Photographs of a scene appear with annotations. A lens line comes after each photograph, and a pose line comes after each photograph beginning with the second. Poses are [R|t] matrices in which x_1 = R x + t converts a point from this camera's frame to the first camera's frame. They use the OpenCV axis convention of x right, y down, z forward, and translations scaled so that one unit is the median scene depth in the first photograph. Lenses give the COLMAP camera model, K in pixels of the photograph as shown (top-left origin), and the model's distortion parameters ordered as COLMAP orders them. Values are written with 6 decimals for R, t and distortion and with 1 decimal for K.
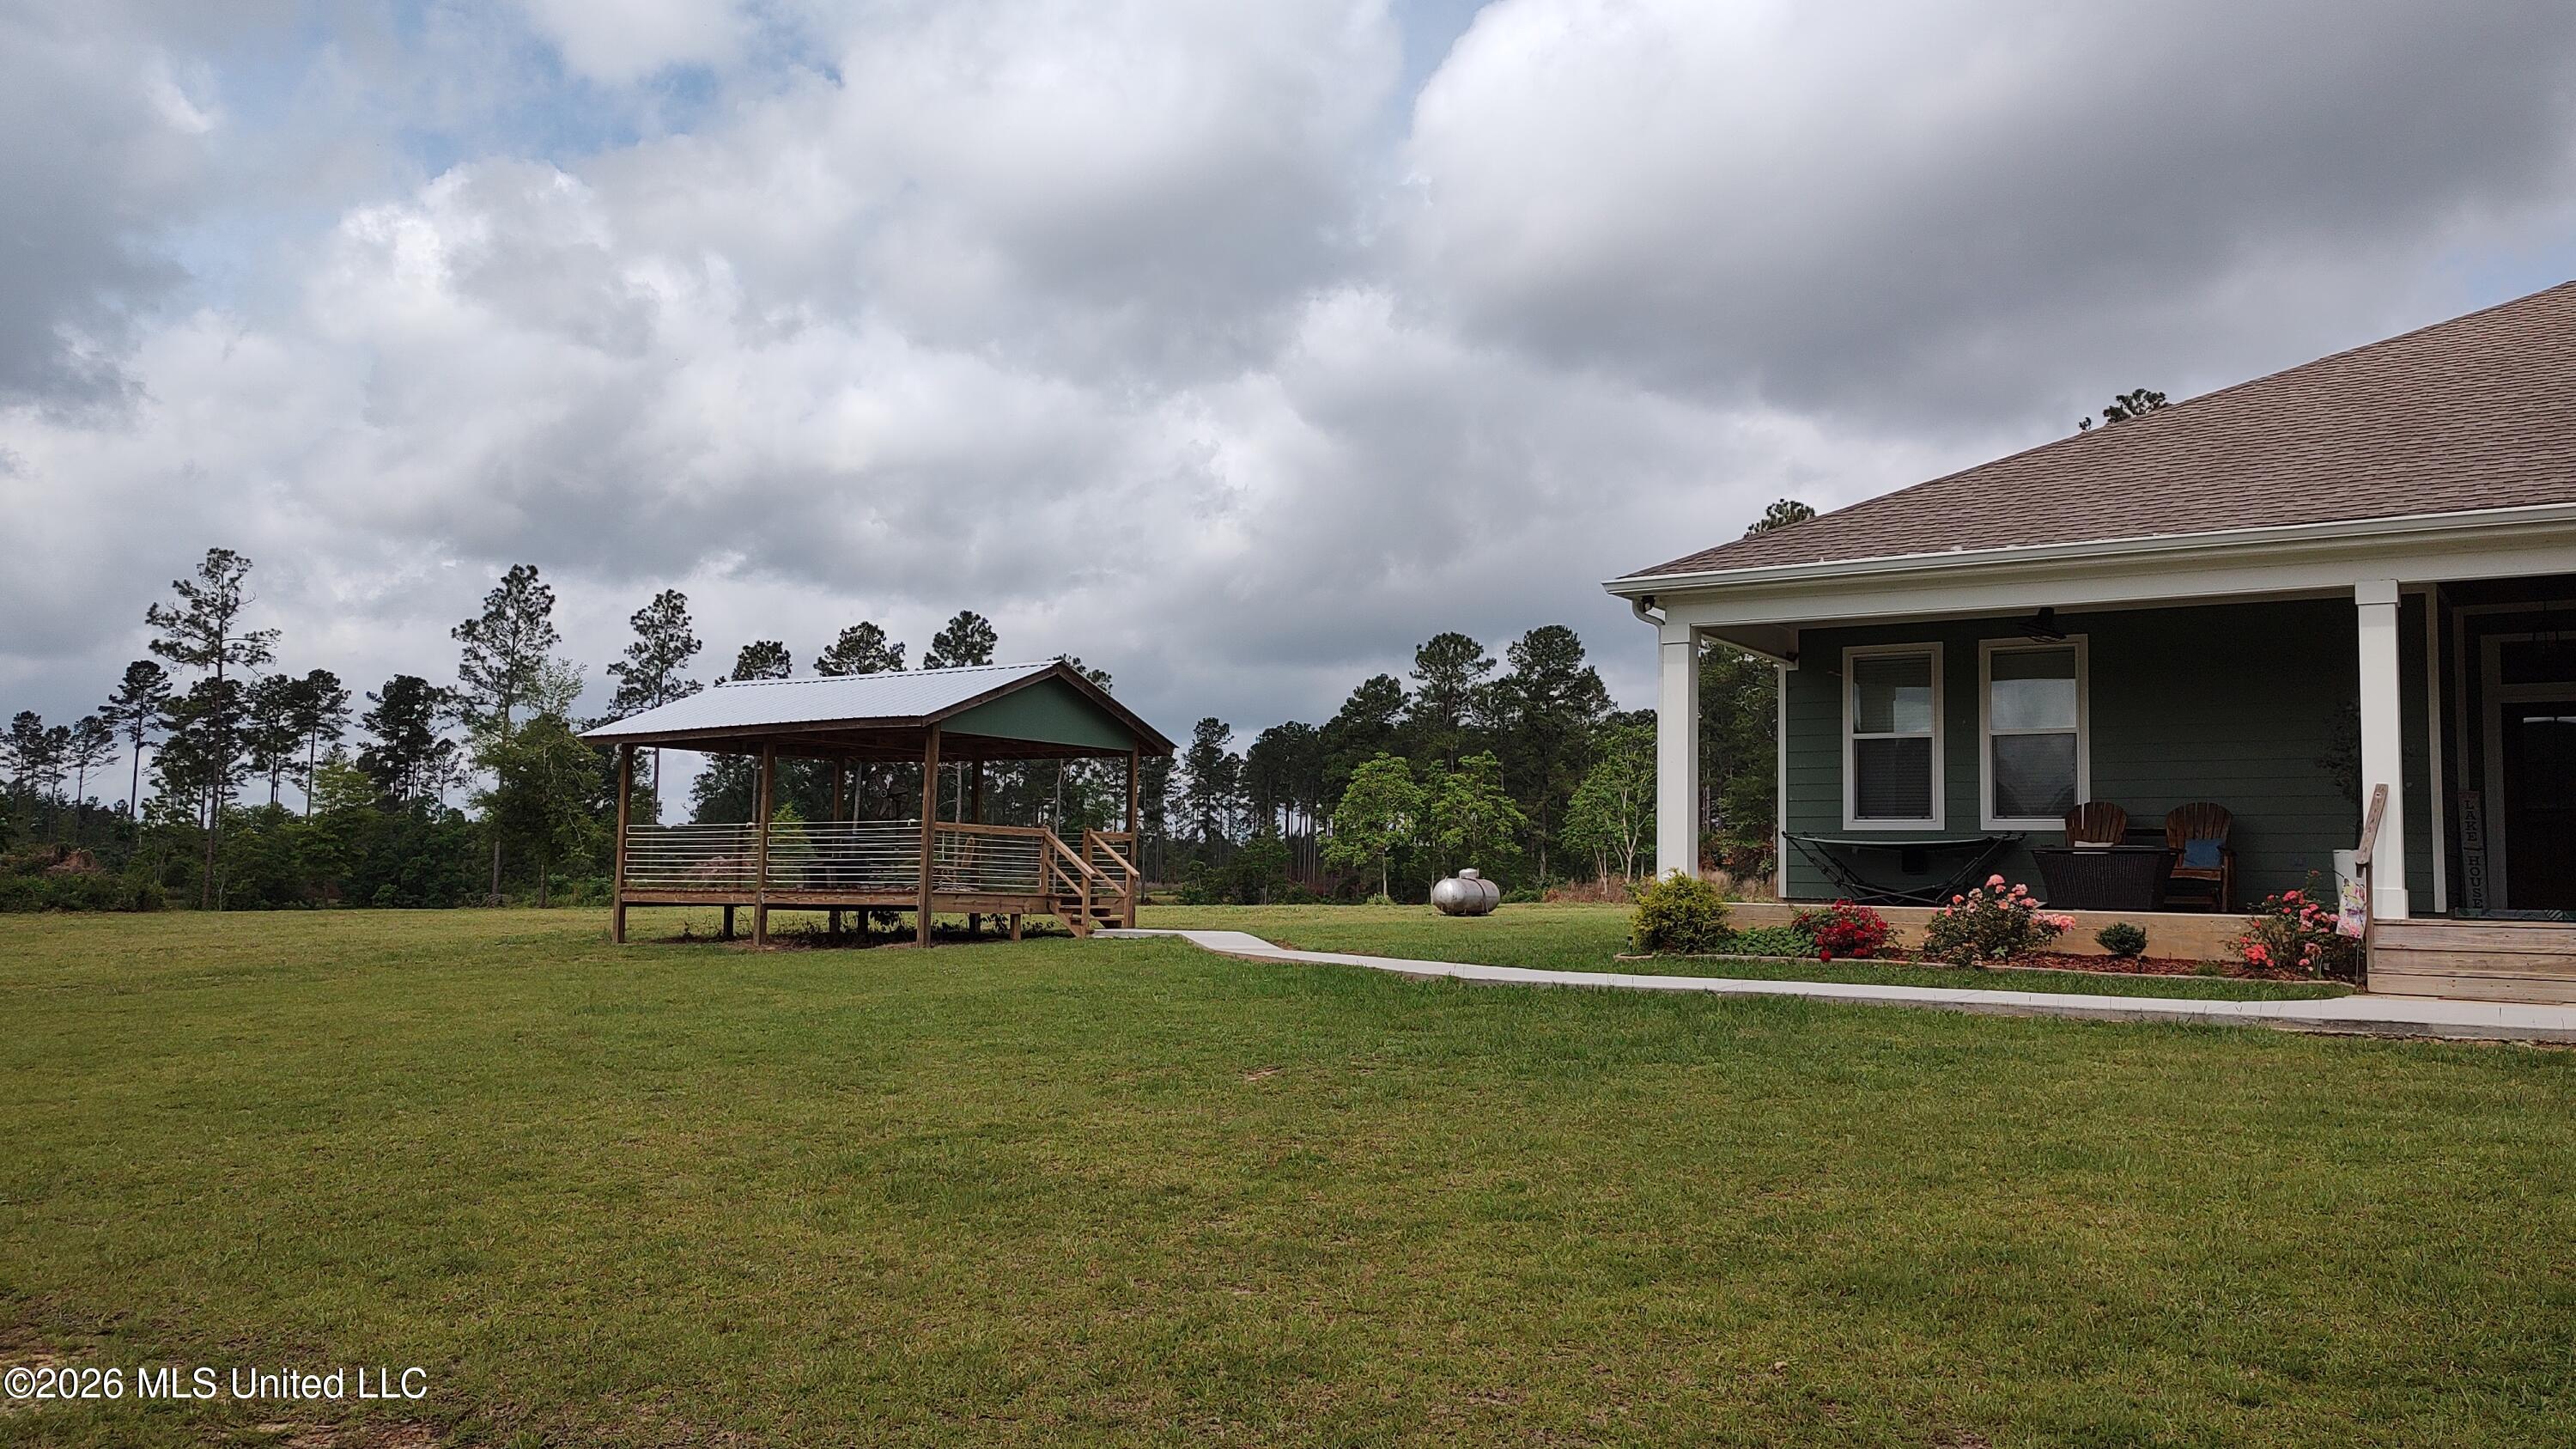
lens RADIAL K [[1899.3, 0, 1304.9], [0, 1899.3, 755.5], [0, 0, 1]] dist [0.003212, -0.091869]
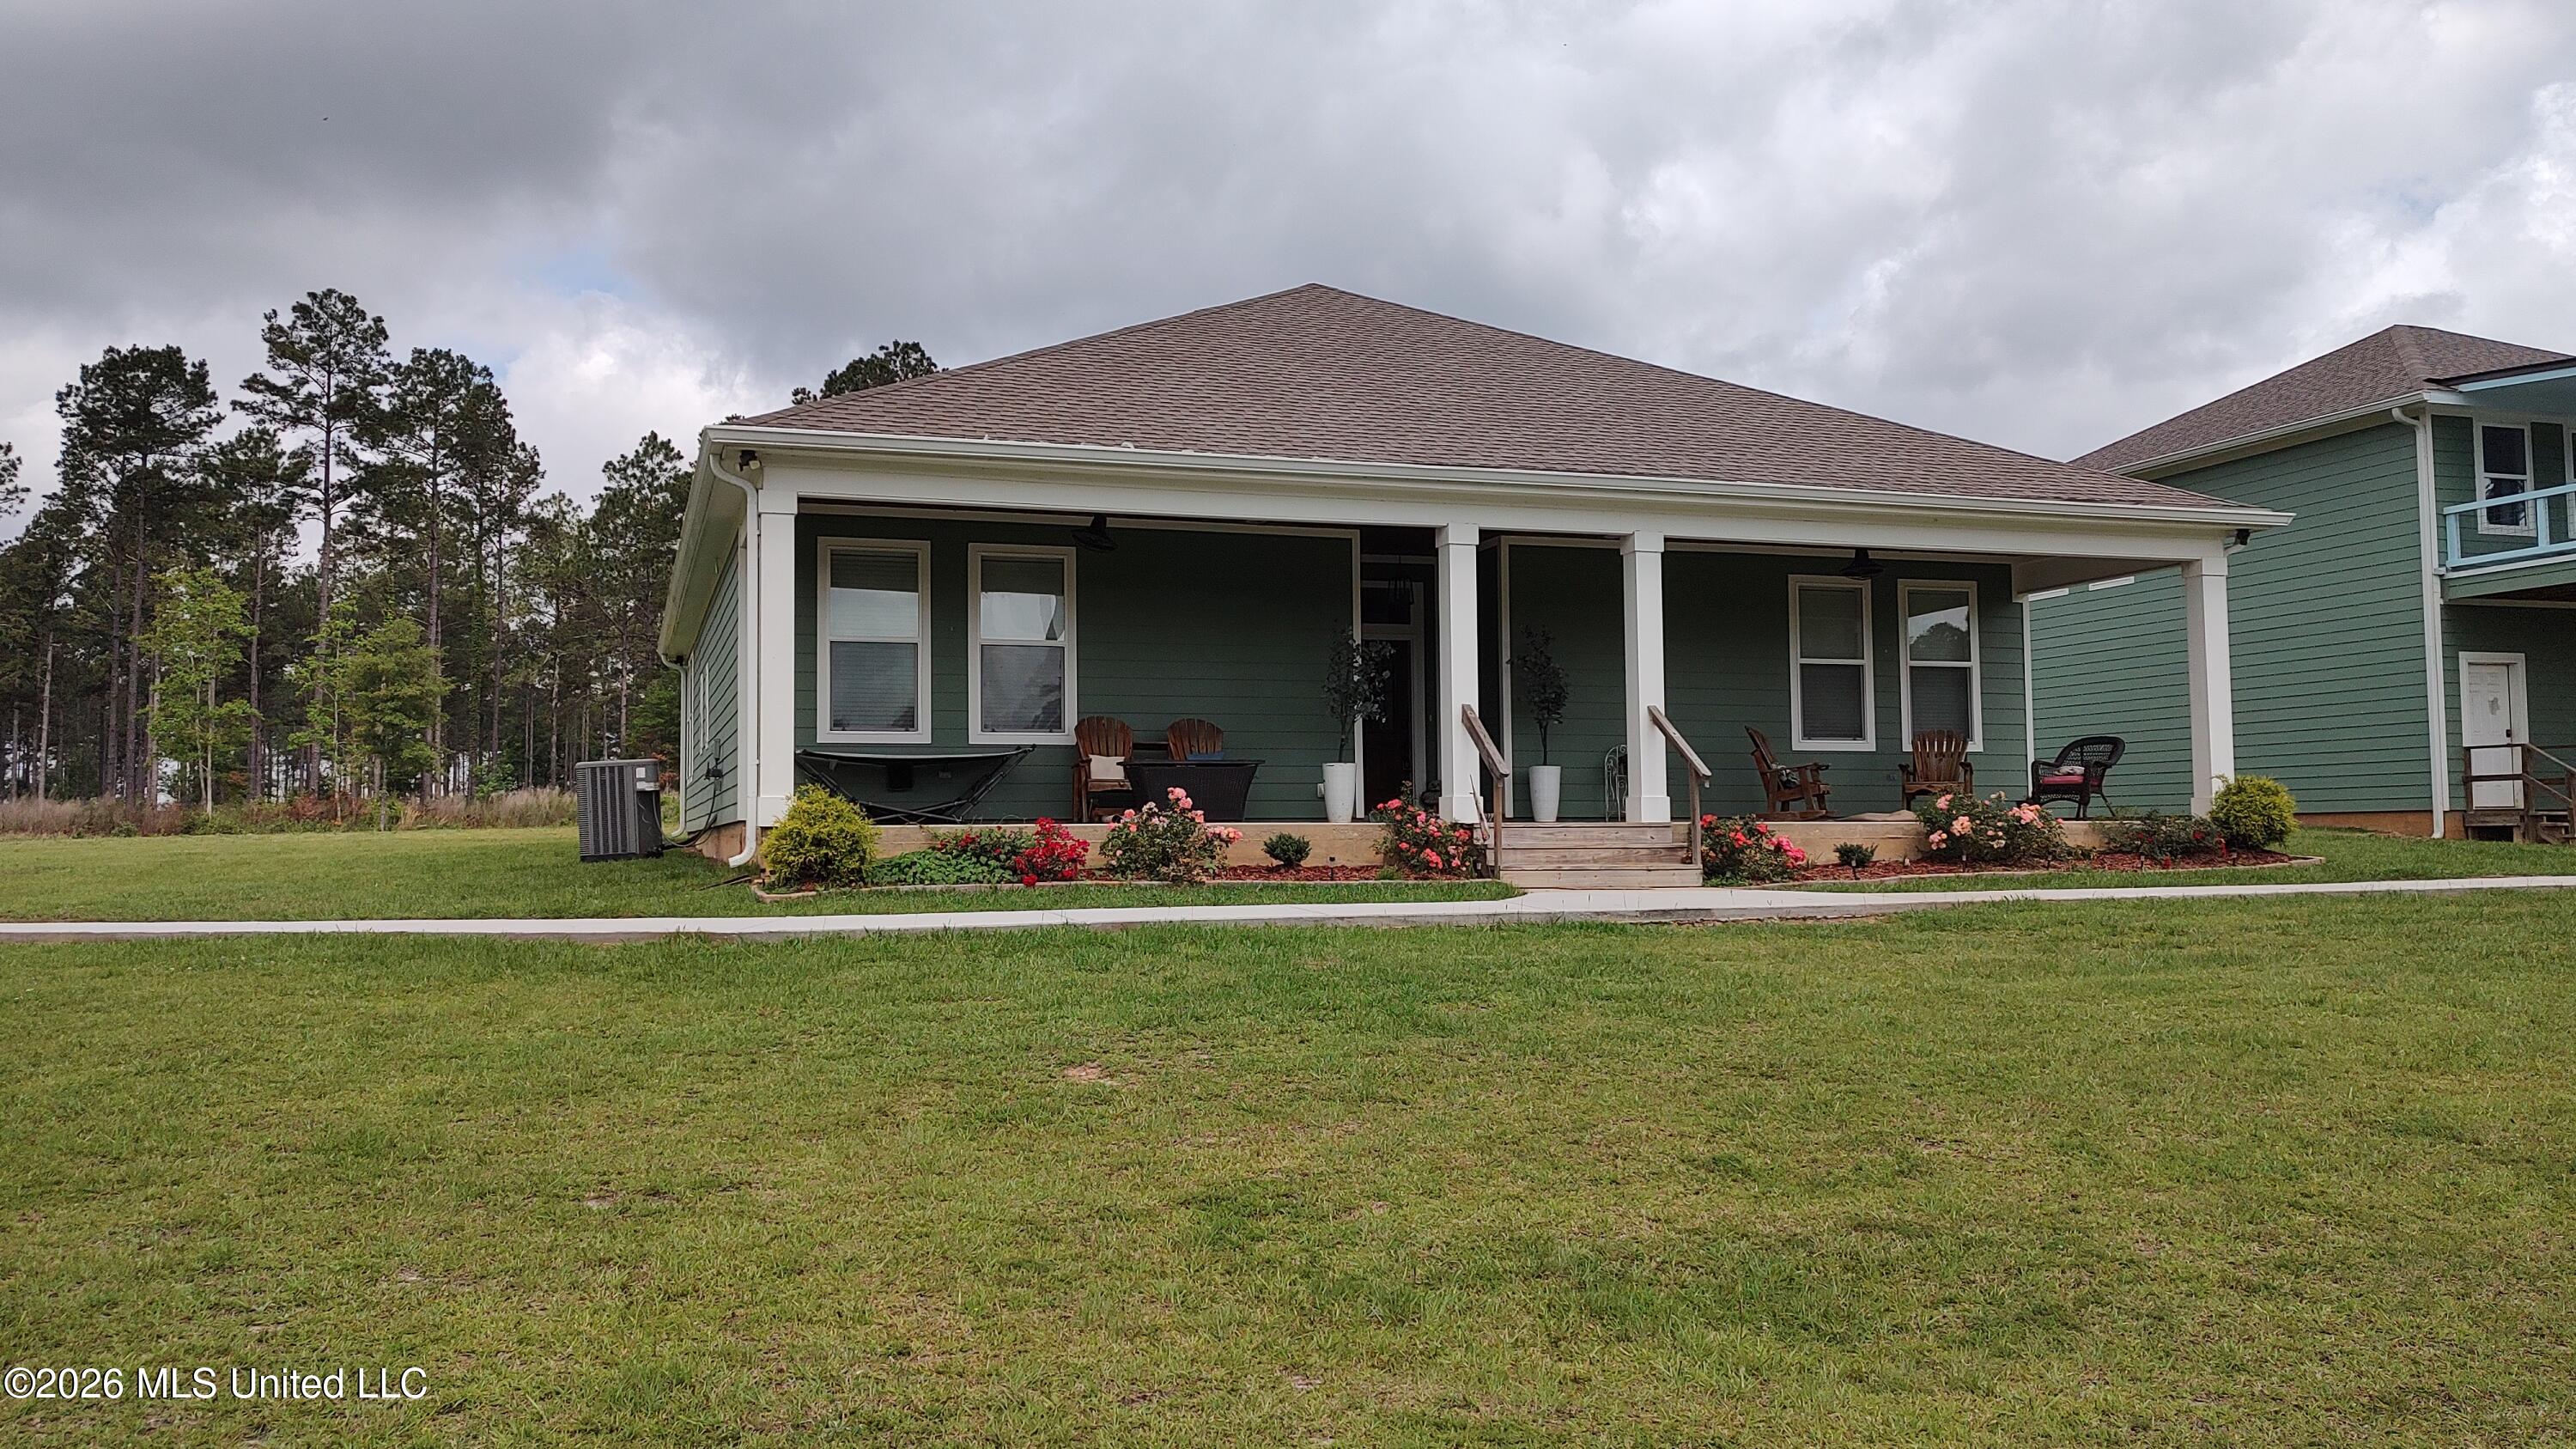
lens RADIAL K [[1899.3, 0, 1304.9], [0, 1899.3, 755.5], [0, 0, 1]] dist [0.003212, -0.091869]
pose [[0.594776, 0.002869, 0.803886, -0.236289], [-0.036175, 0.999076, 0.023199, 0.013073], [-0.803077, -0.042879, 0.594330, 0.229247]]
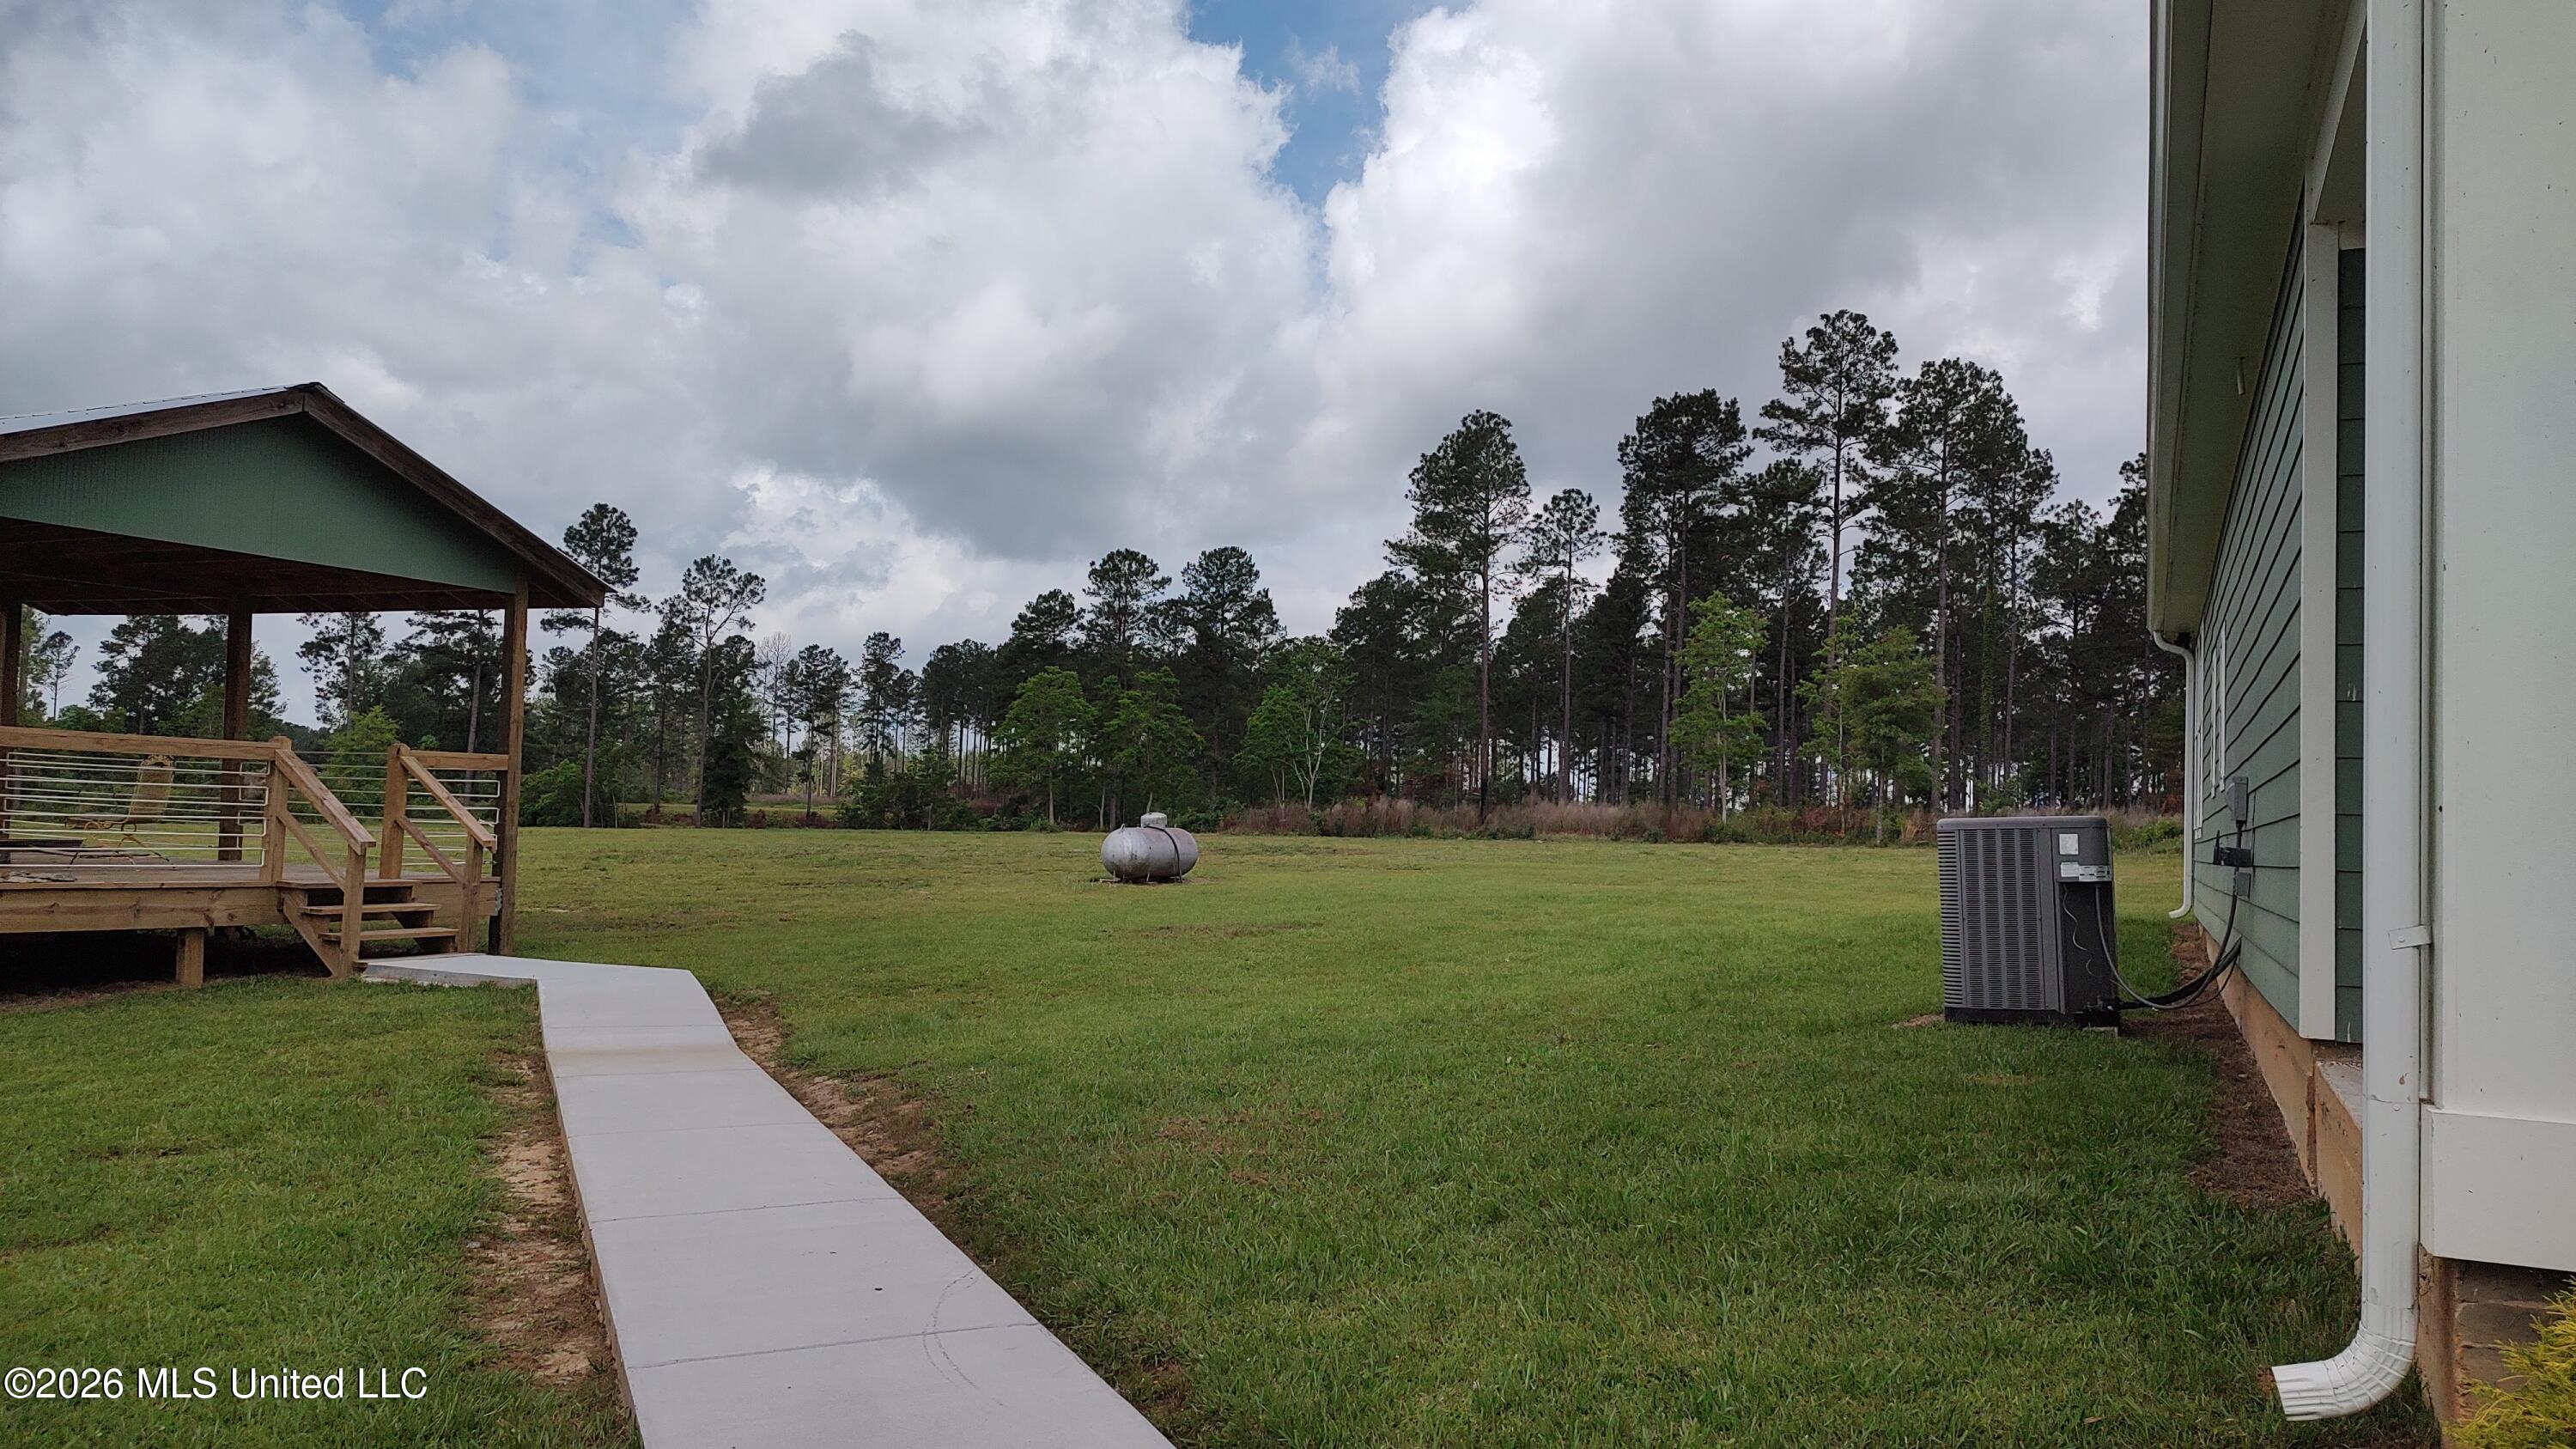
lens RADIAL K [[1899.3, 0, 1304.9], [0, 1899.3, 755.5], [0, 0, 1]] dist [0.003212, -0.091869]
pose [[0.984954, 0.017659, 0.171910, 0.041786], [-0.024907, 0.998885, 0.040093, 0.020957], [-0.171011, -0.043772, 0.984296, 0.607679]]
